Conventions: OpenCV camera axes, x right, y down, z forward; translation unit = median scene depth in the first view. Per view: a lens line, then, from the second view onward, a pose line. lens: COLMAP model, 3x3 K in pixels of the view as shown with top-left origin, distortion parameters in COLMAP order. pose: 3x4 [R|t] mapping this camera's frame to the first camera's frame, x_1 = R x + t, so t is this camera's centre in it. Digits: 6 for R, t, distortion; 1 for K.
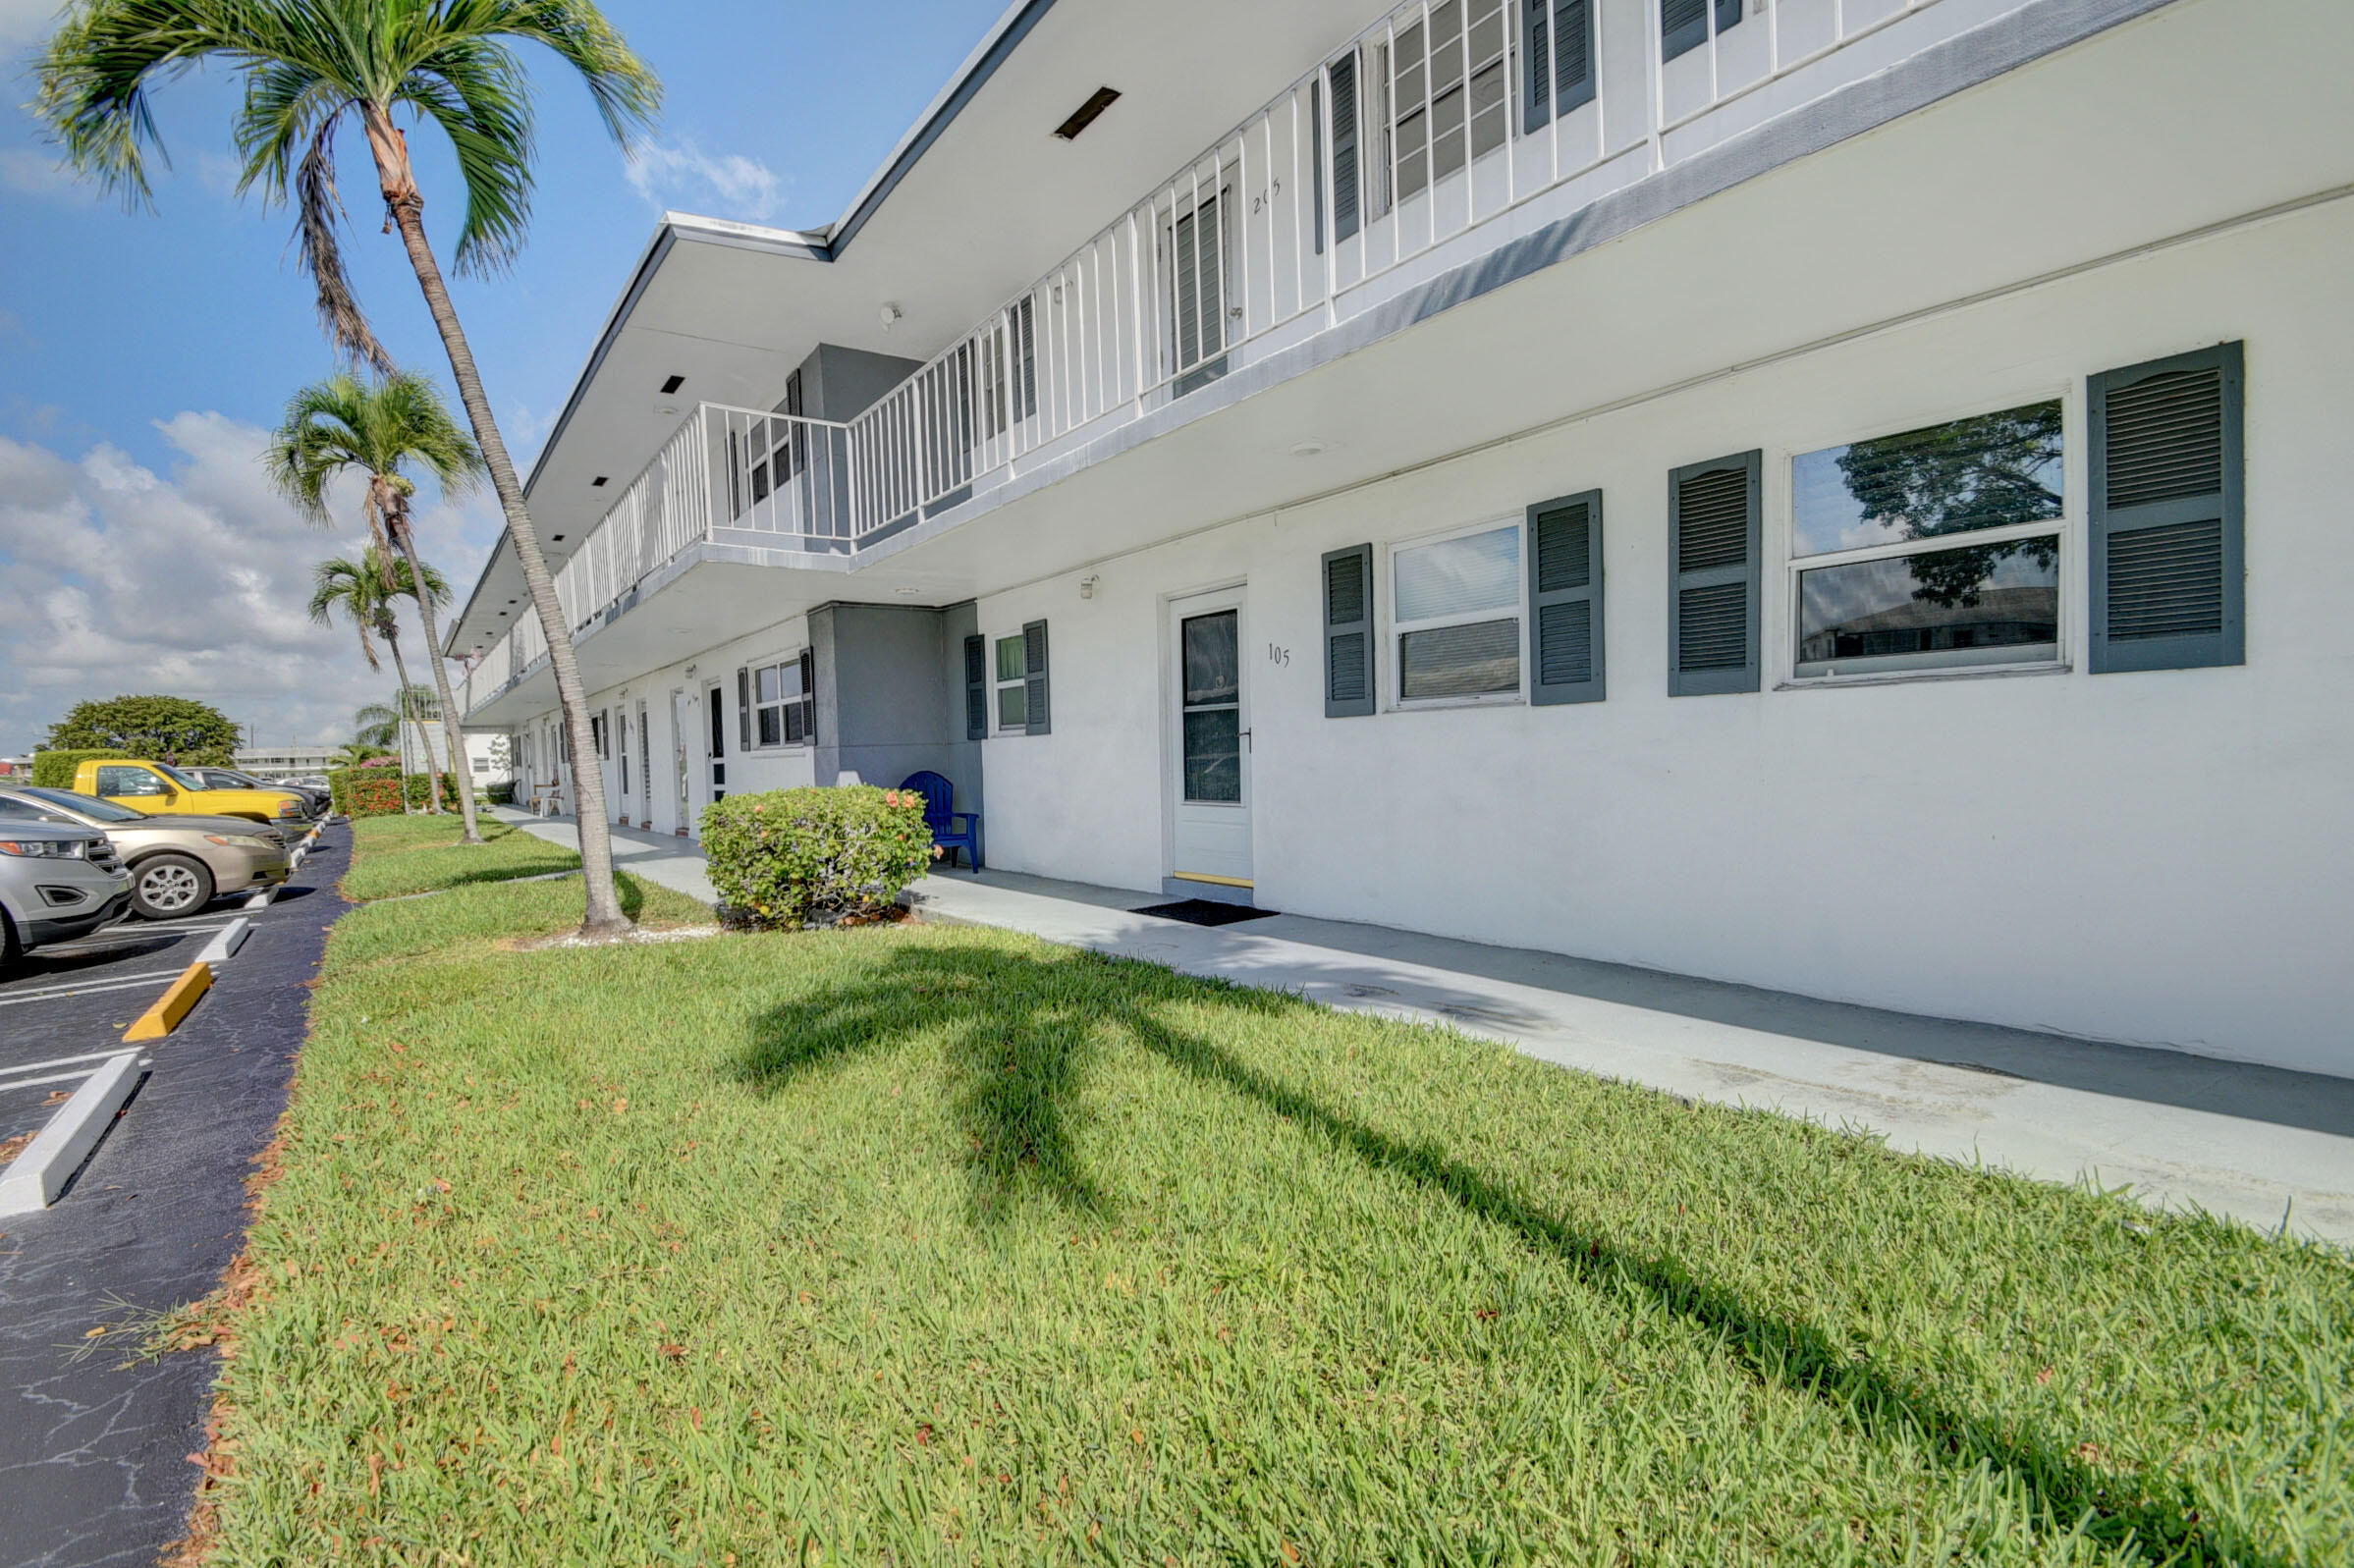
lens RADIAL K [[1039.7, 0, 1137.5], [0, 1039.7, 798.5], [0, 0, 1]] dist [0.018291, -0.017989]
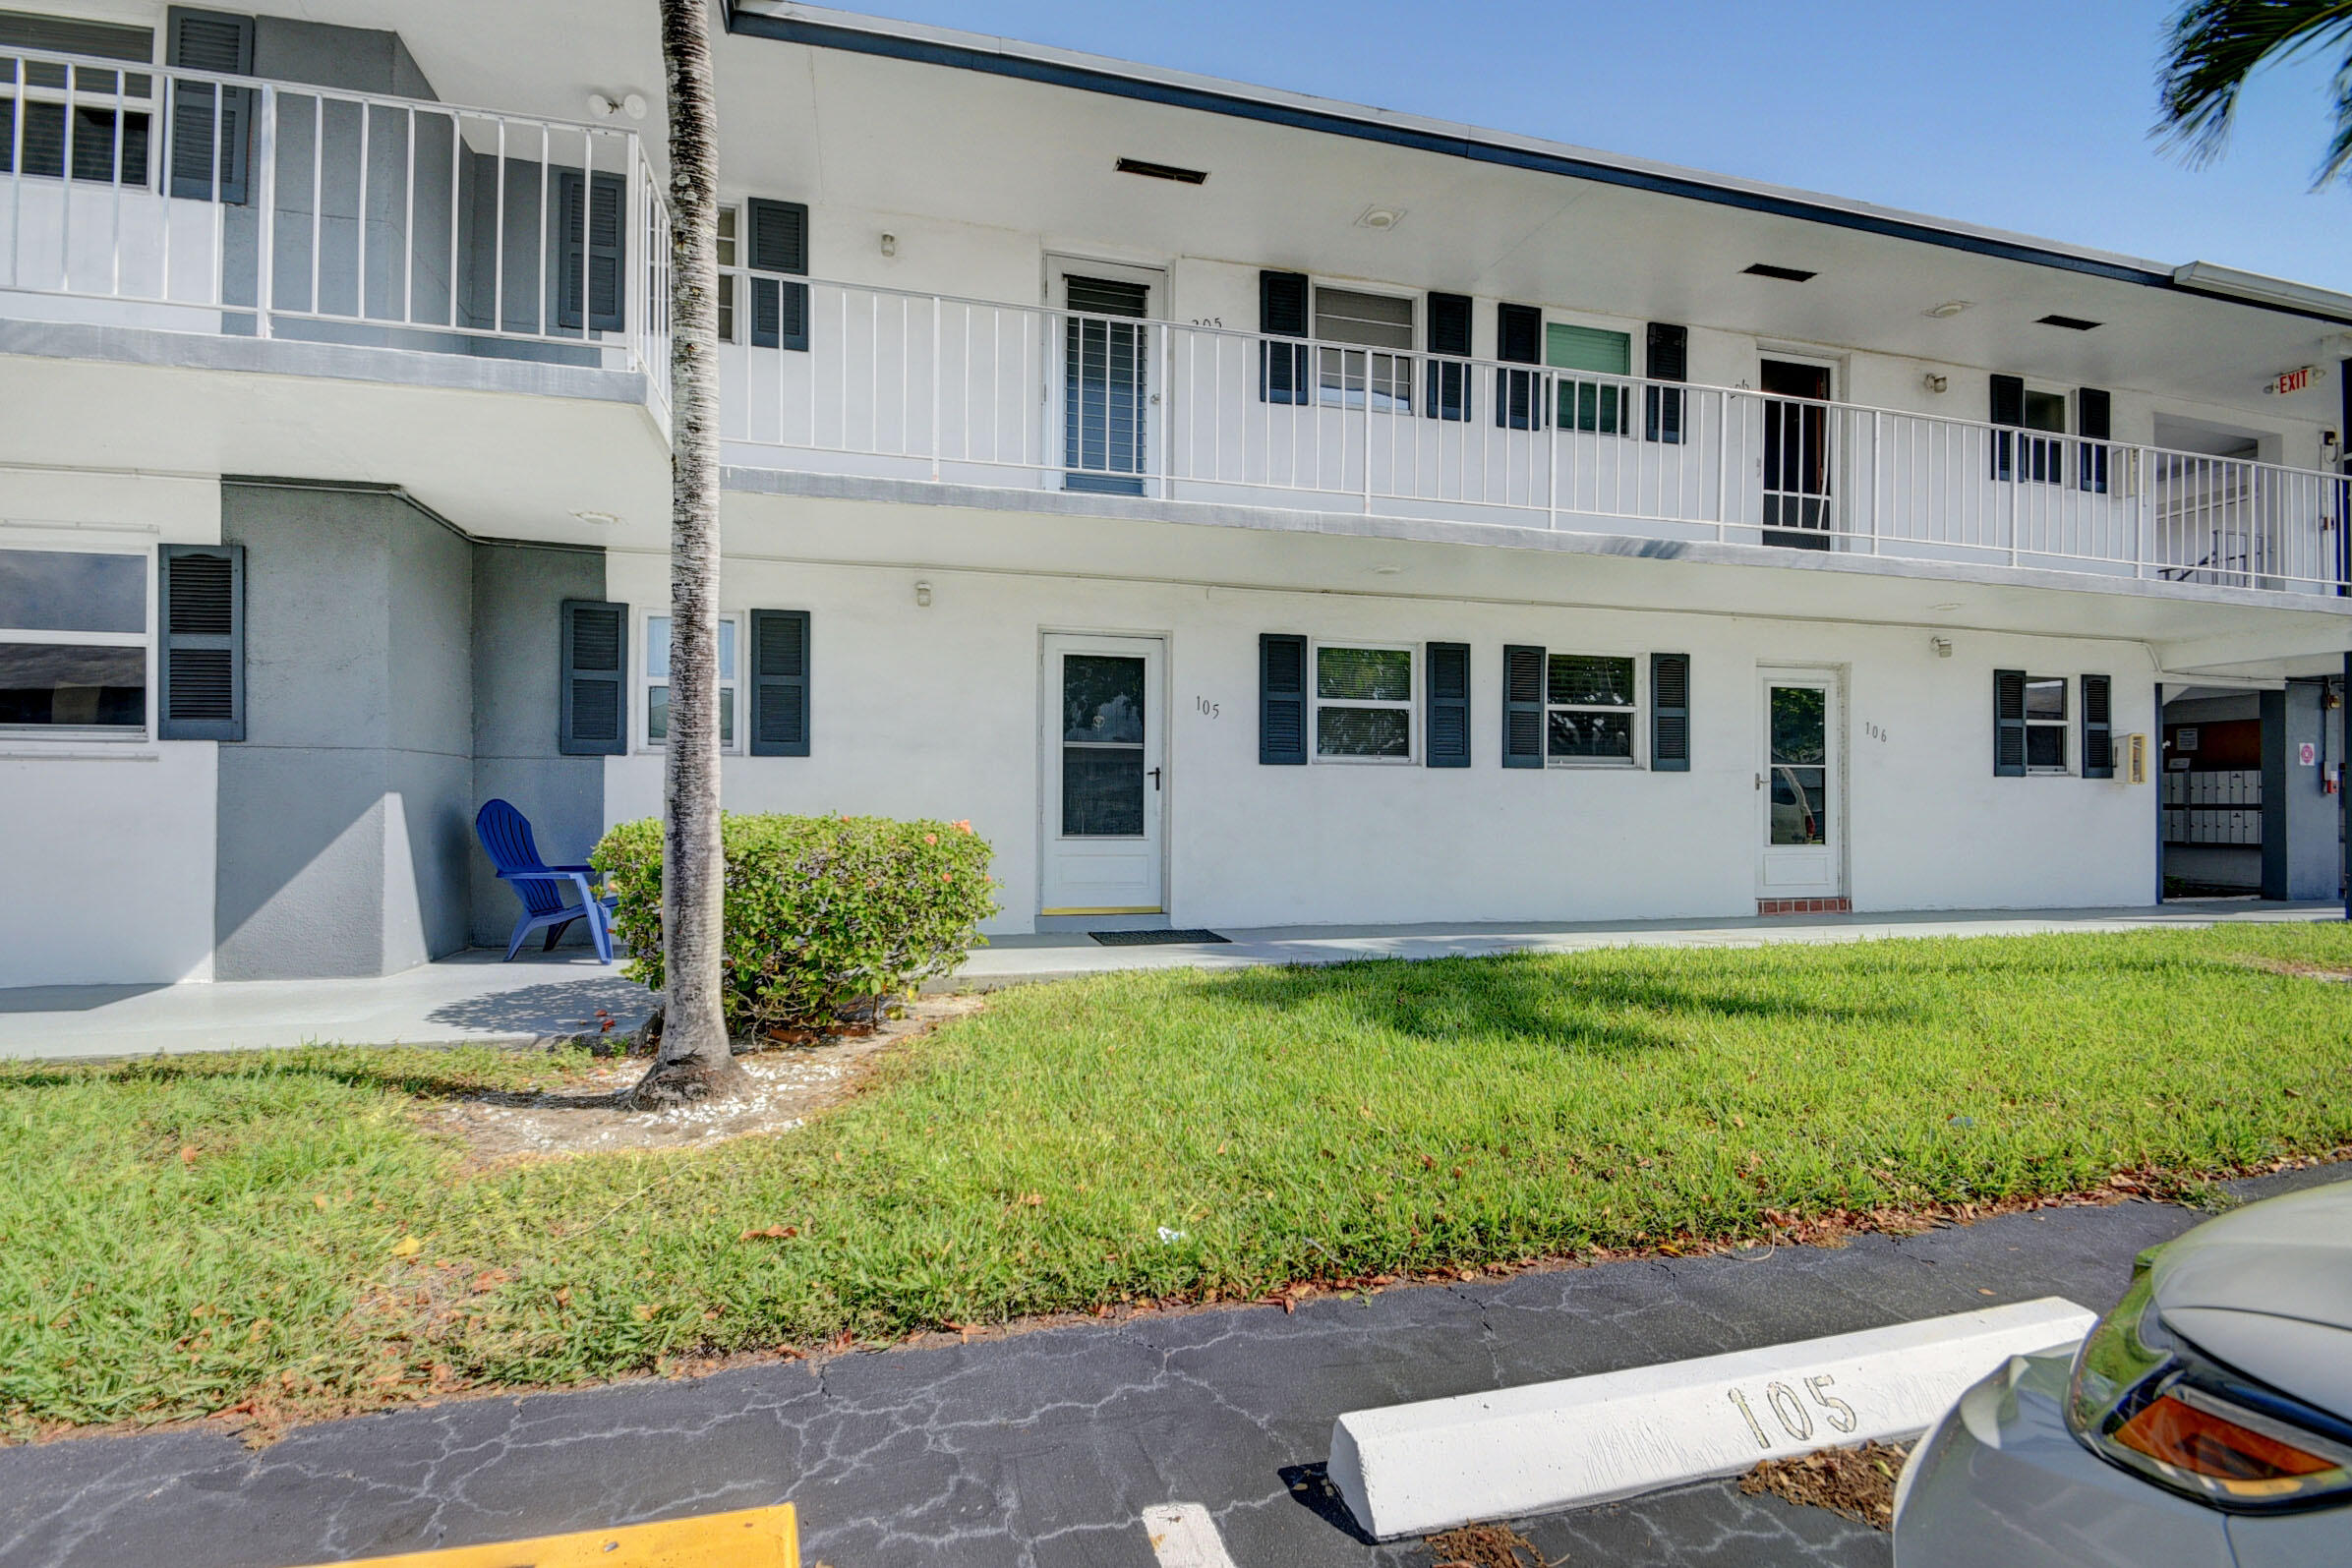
lens RADIAL K [[1038.8, 0, 1136.5], [0, 1038.8, 798.5], [0, 0, 1]] dist [0.018291, -0.017989]
pose [[0.376026, 0.036506, 0.925890, -0.919864], [0.023450, 0.998529, -0.048894, 0.018814], [-0.926312, 0.040098, 0.374617, 0.602530]]
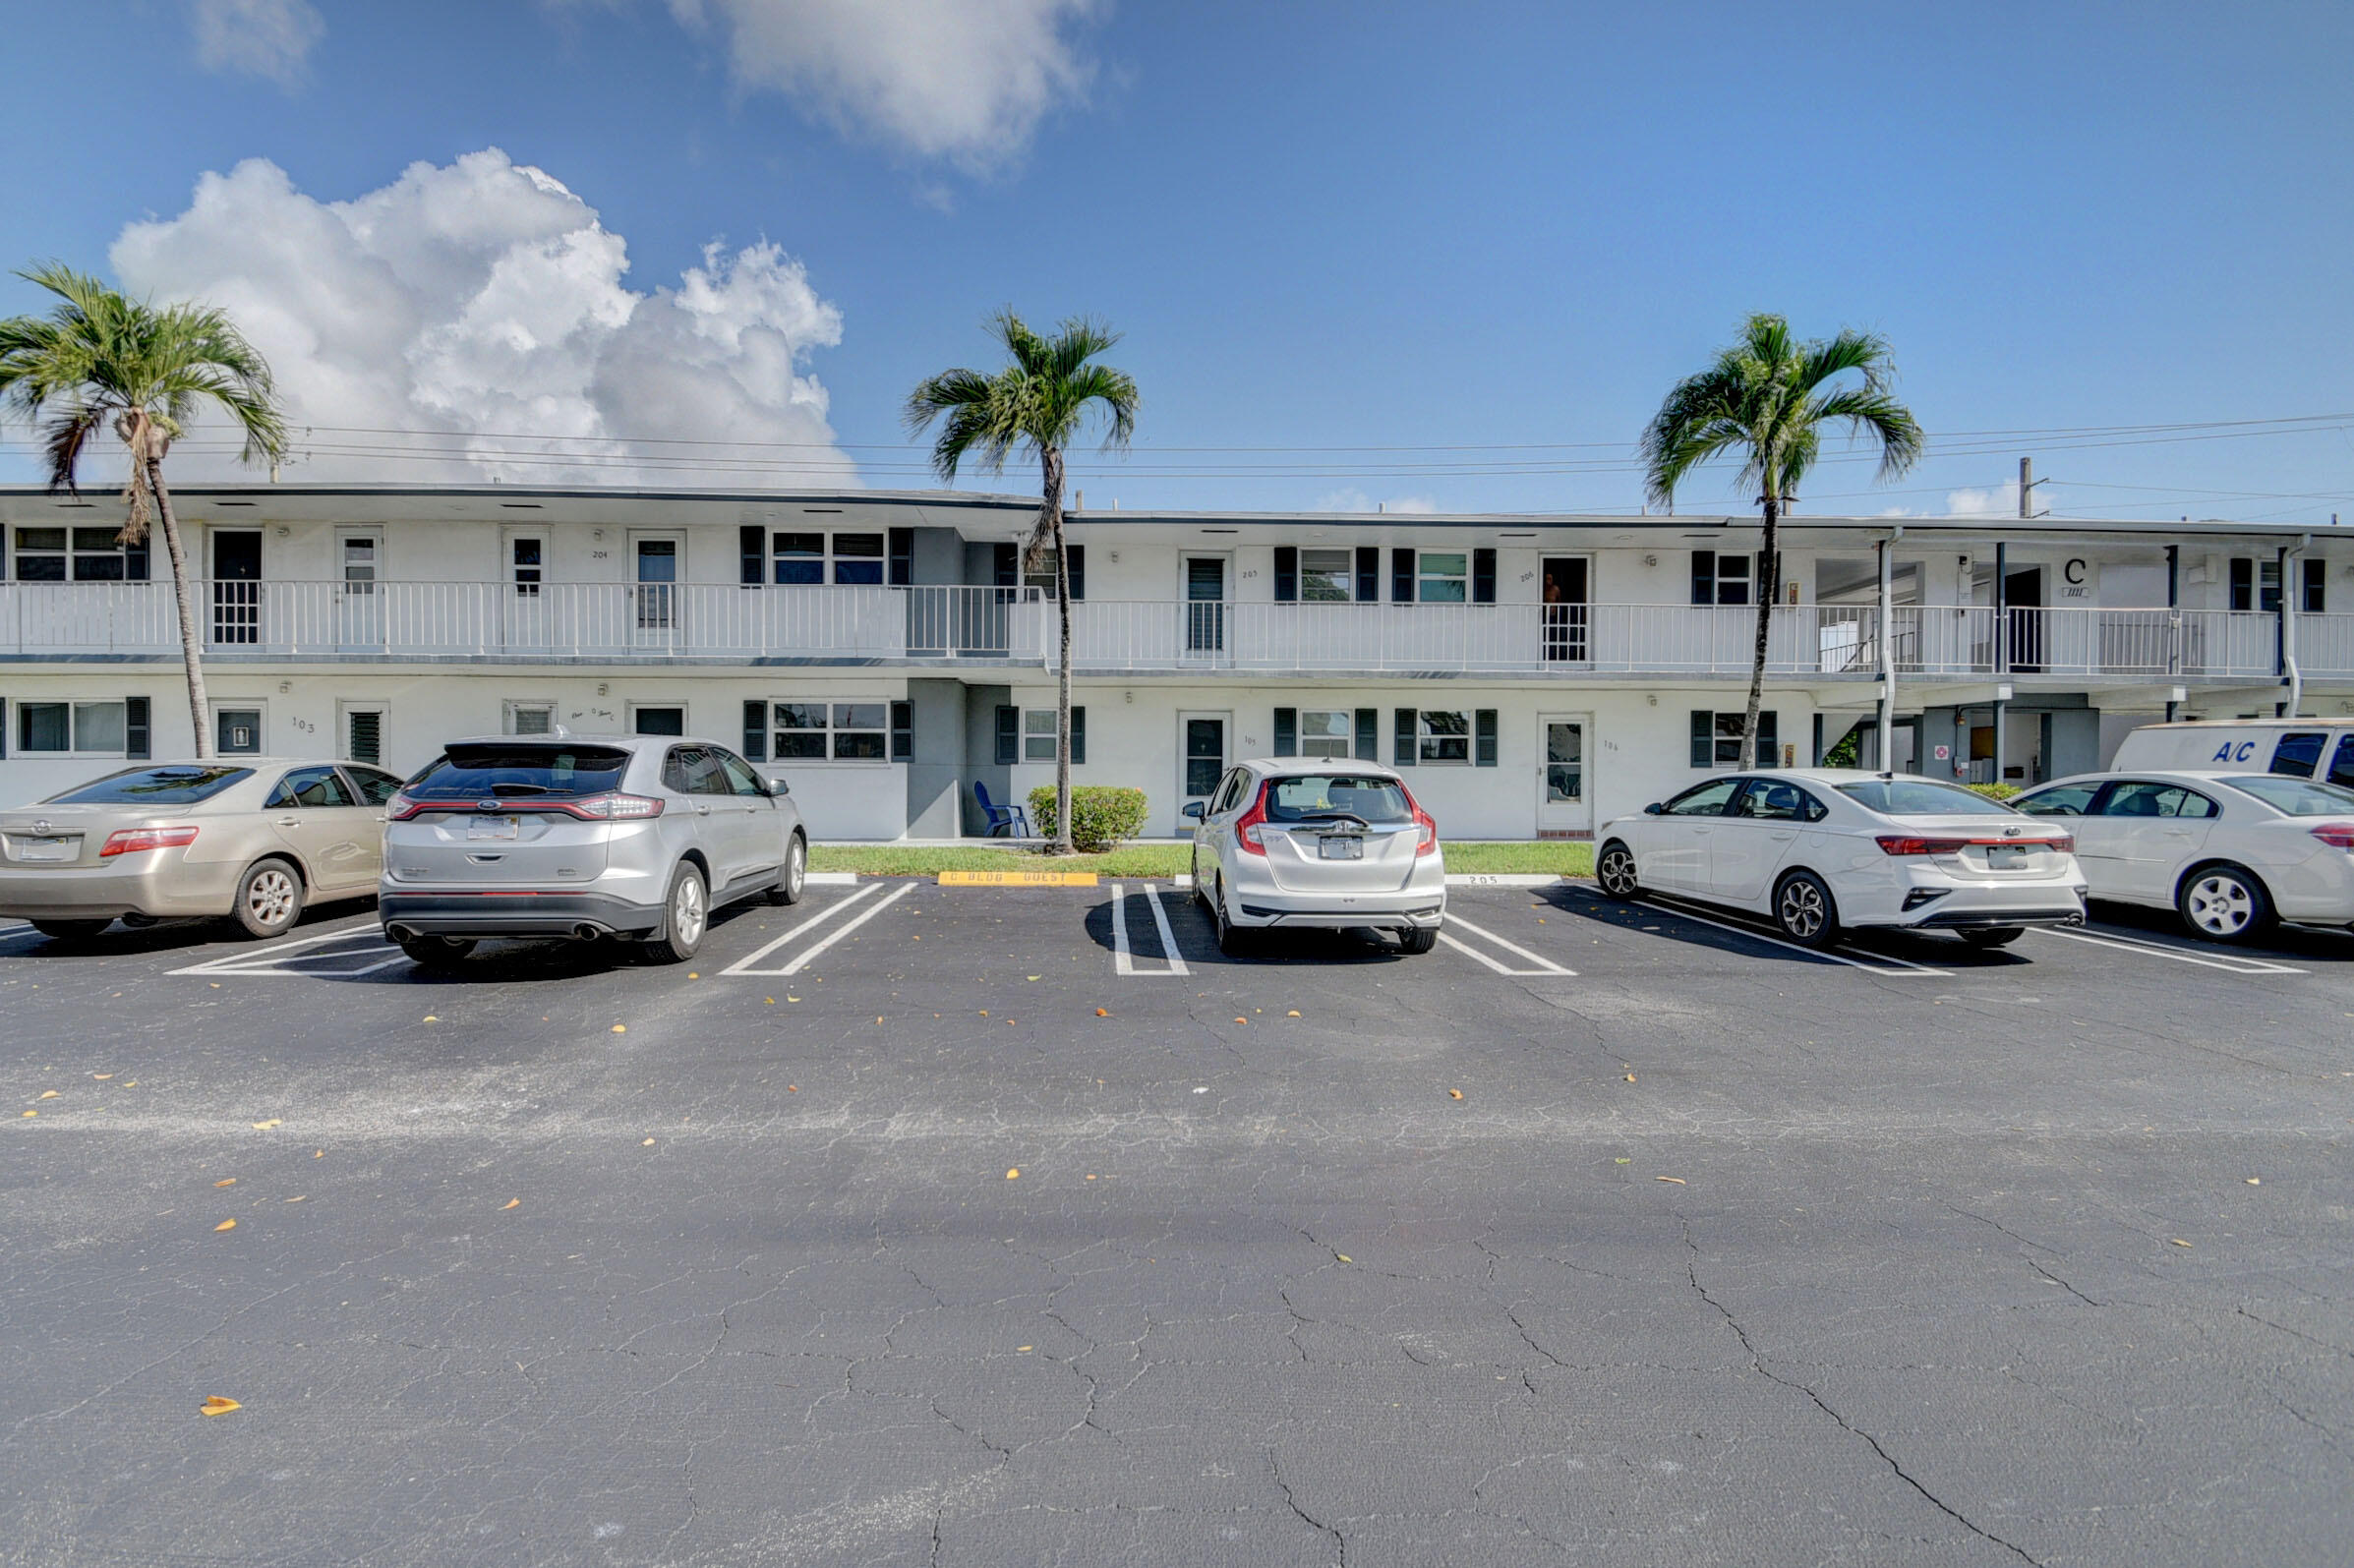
lens RADIAL K [[1039.7, 0, 1137.5], [0, 1039.7, 798.5], [0, 0, 1]] dist [0.018291, -0.017989]
pose [[0.579080, 0.020995, 0.815000, -2.105531], [0.013783, 0.999273, -0.035535, 0.097910], [-0.815154, 0.031810, 0.578370, -0.300518]]
